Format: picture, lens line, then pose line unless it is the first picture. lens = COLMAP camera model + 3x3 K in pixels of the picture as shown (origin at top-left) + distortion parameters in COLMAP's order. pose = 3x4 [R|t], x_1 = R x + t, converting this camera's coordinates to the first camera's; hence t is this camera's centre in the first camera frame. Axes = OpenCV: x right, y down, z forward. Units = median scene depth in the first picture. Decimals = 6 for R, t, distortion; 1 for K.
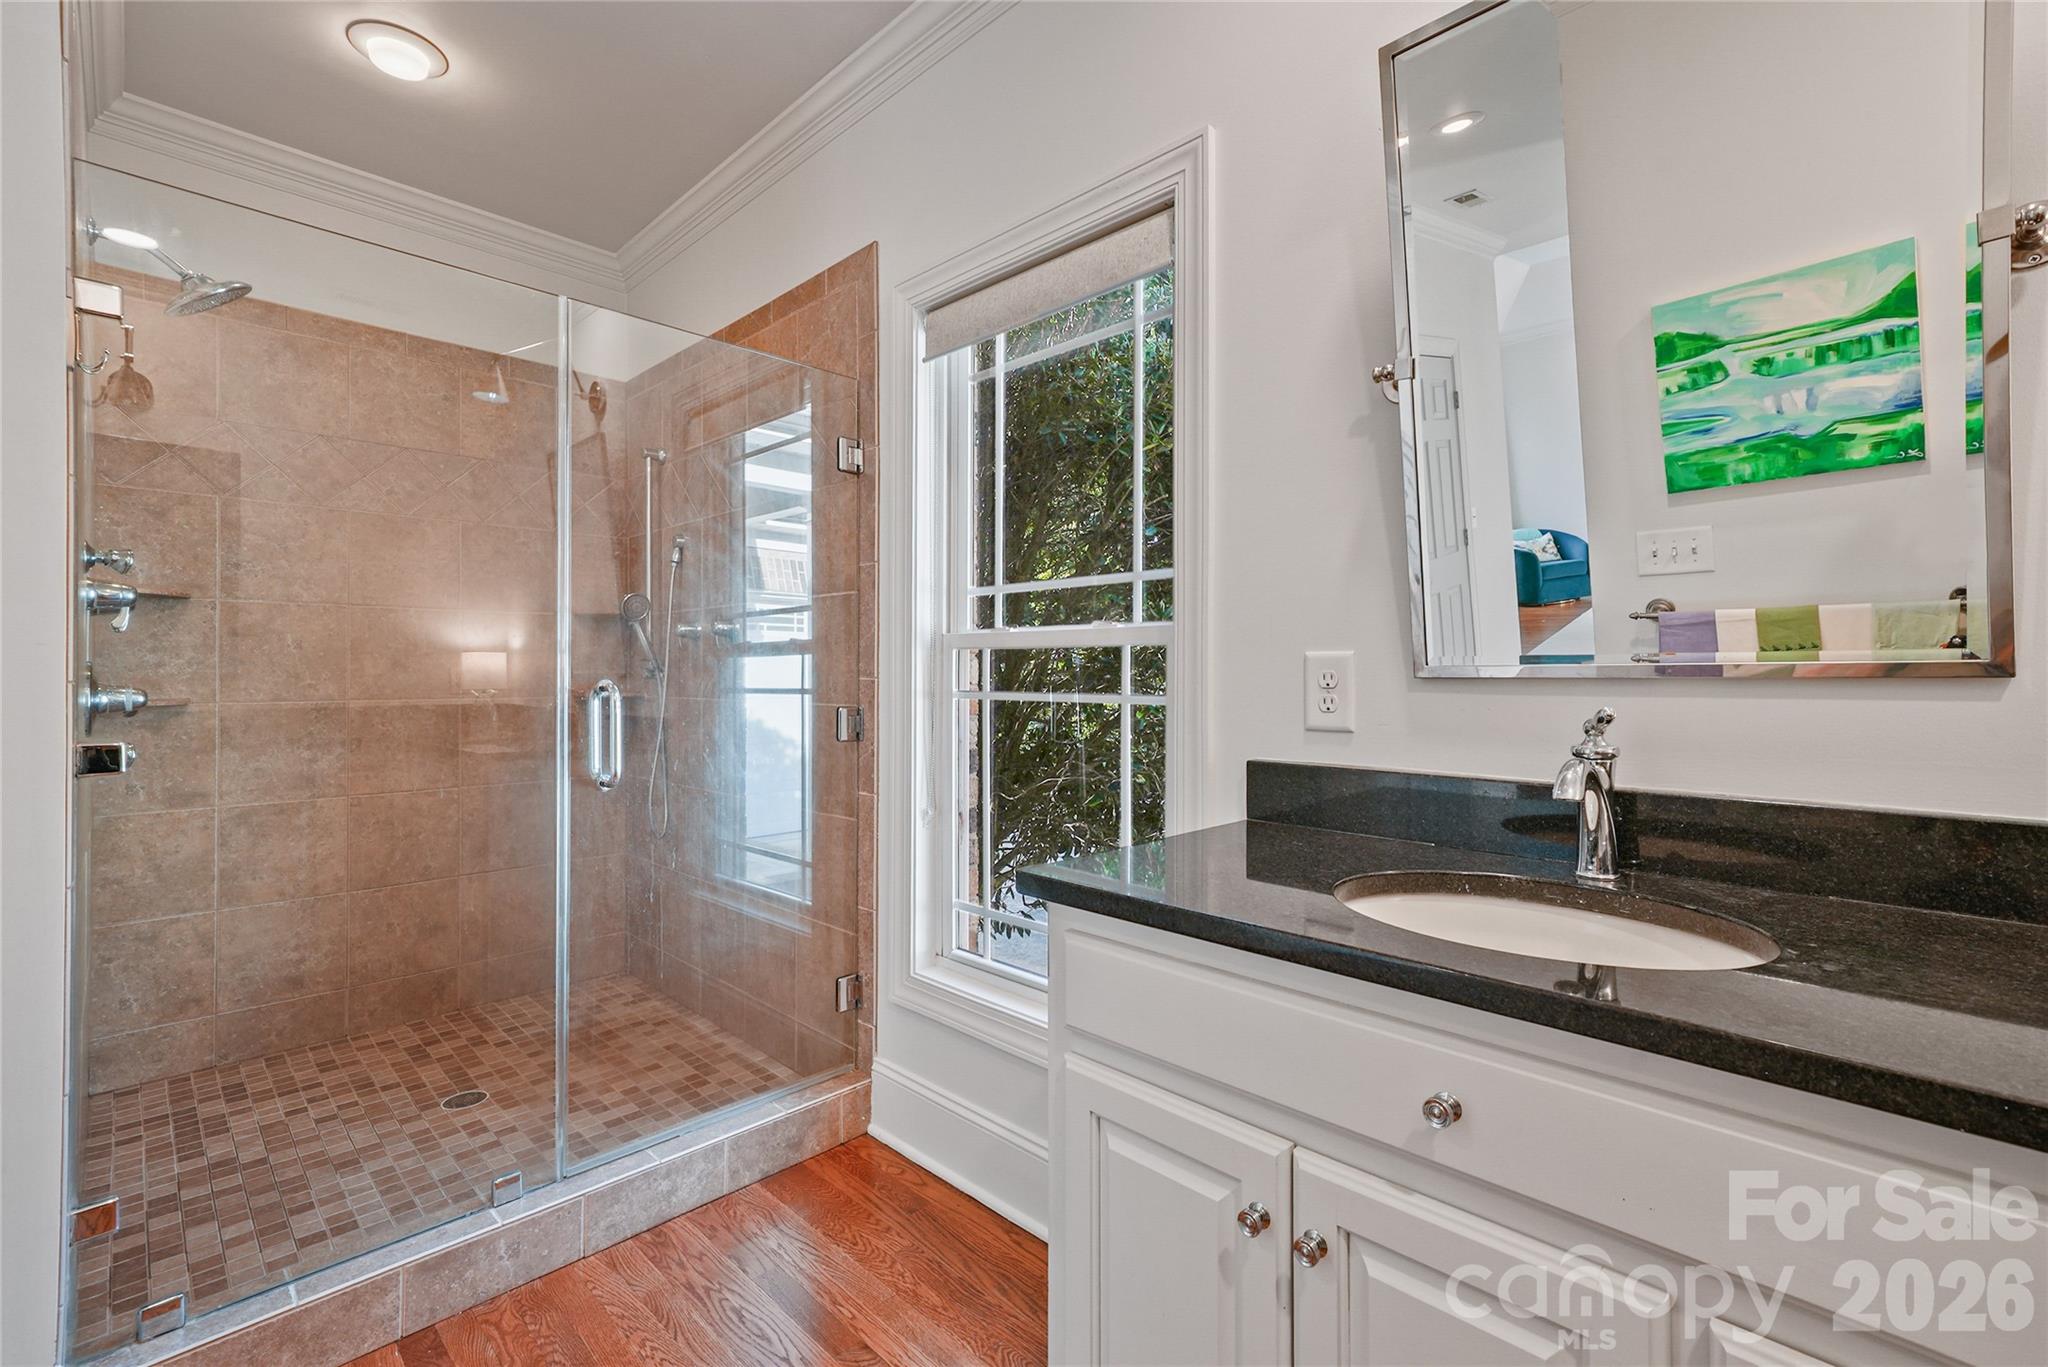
lens RADIAL K [[908.9, 0, 1023.9], [0, 908.9, 676.8], [0, 0, 1]] dist [0.000829, 0.000375]
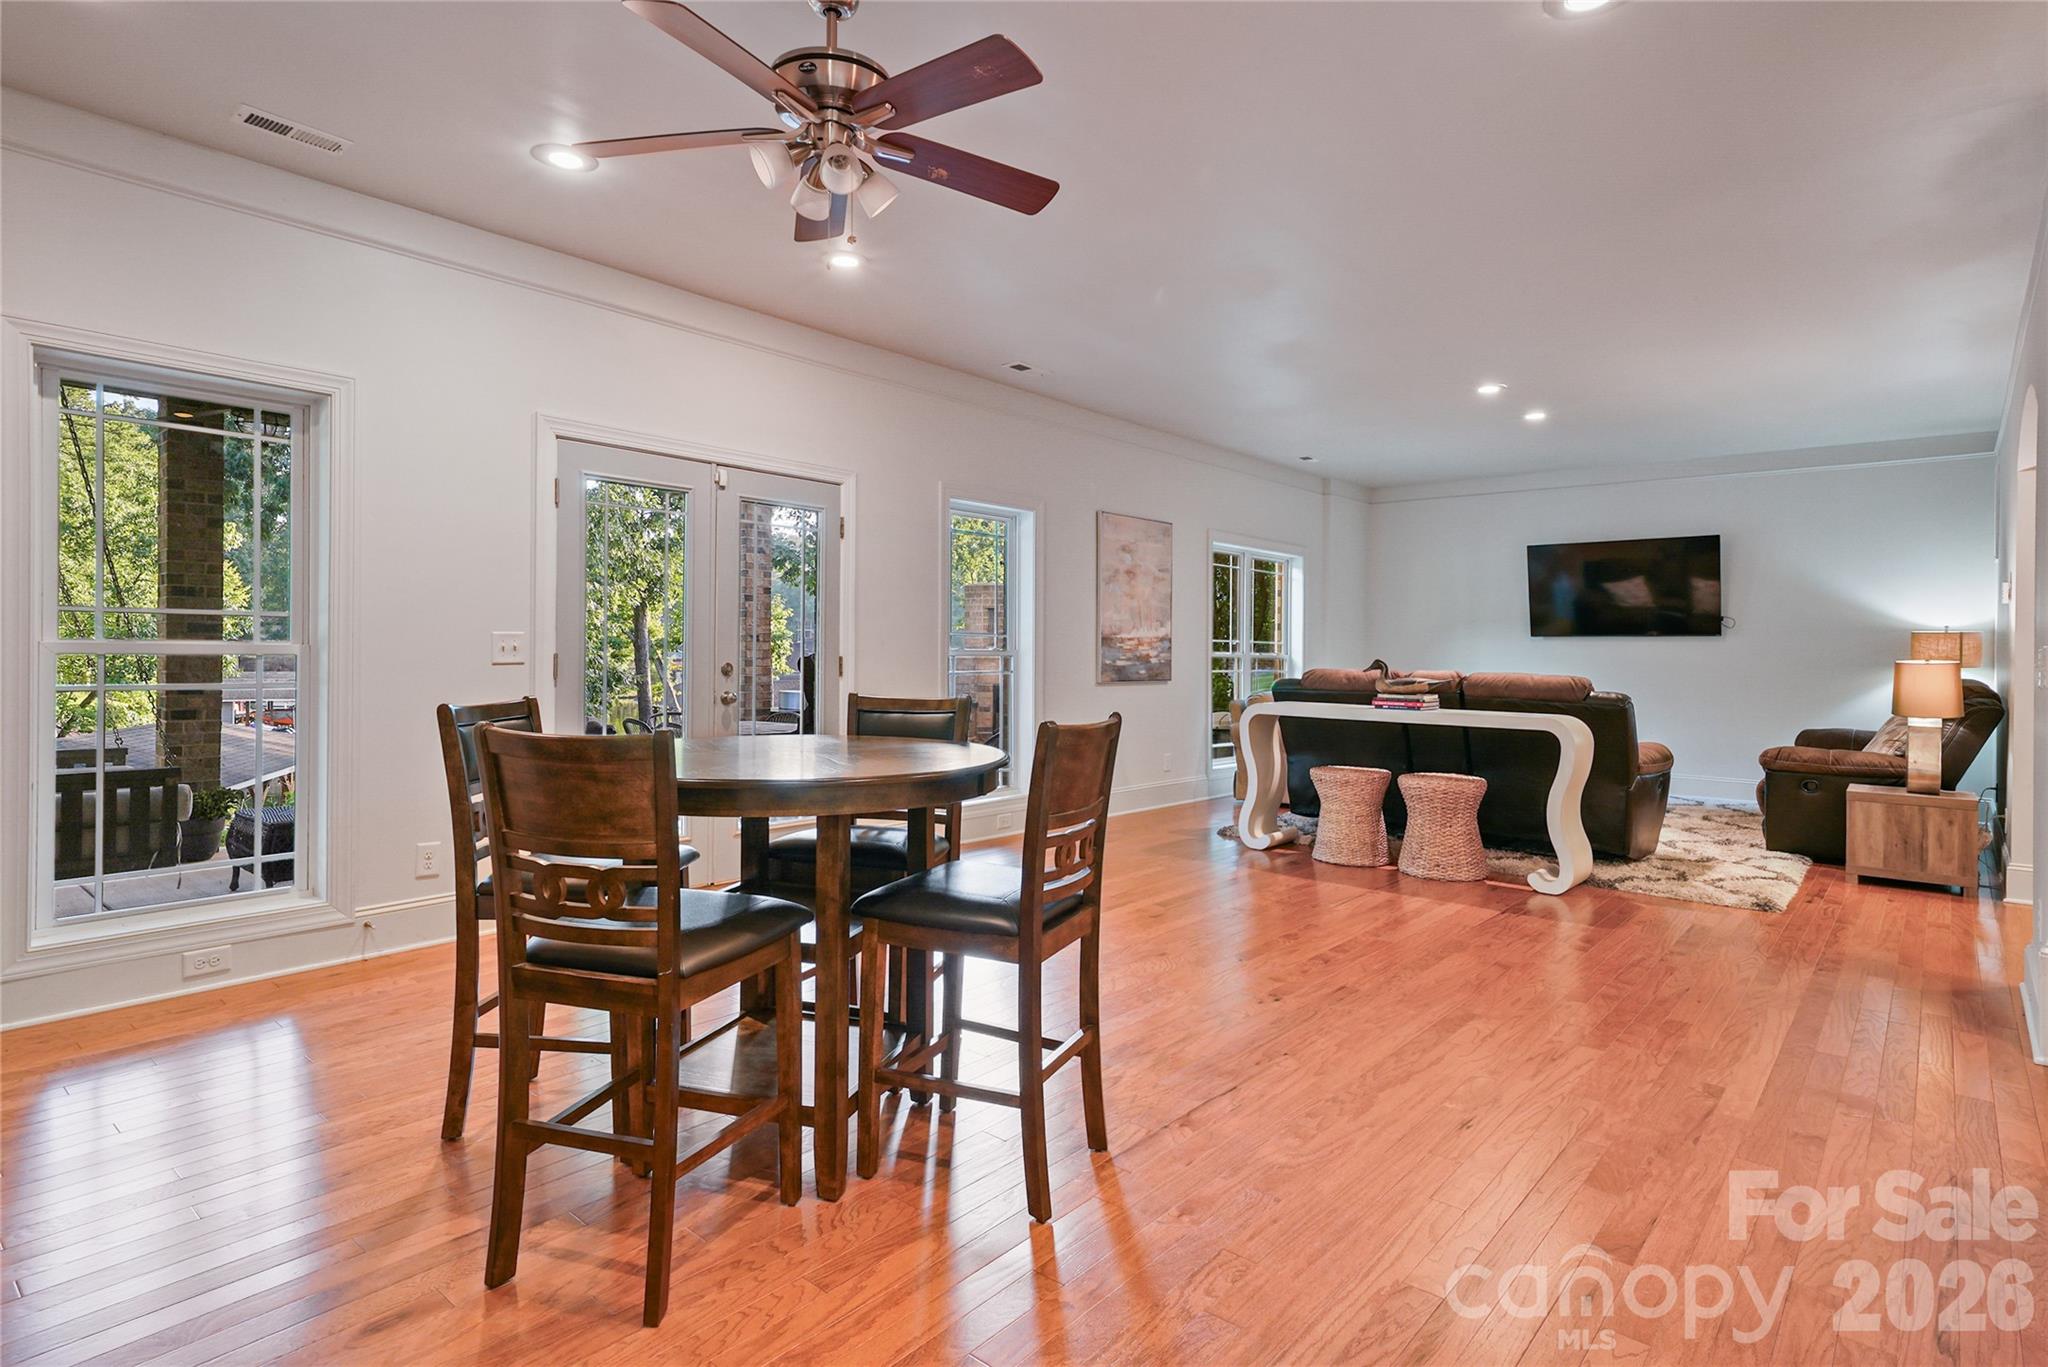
lens RADIAL K [[1069.3, 0, 1023.5], [0, 1069.3, 671.2], [0, 0, 1]] dist [0.000040, 0.000000]
pose [[-0.077477, -0.002406, 0.996991, -4.545665], [-0.003742, 0.999991, 0.002123, 0.017125], [-0.996987, -0.003566, -0.077485, 2.265389]]
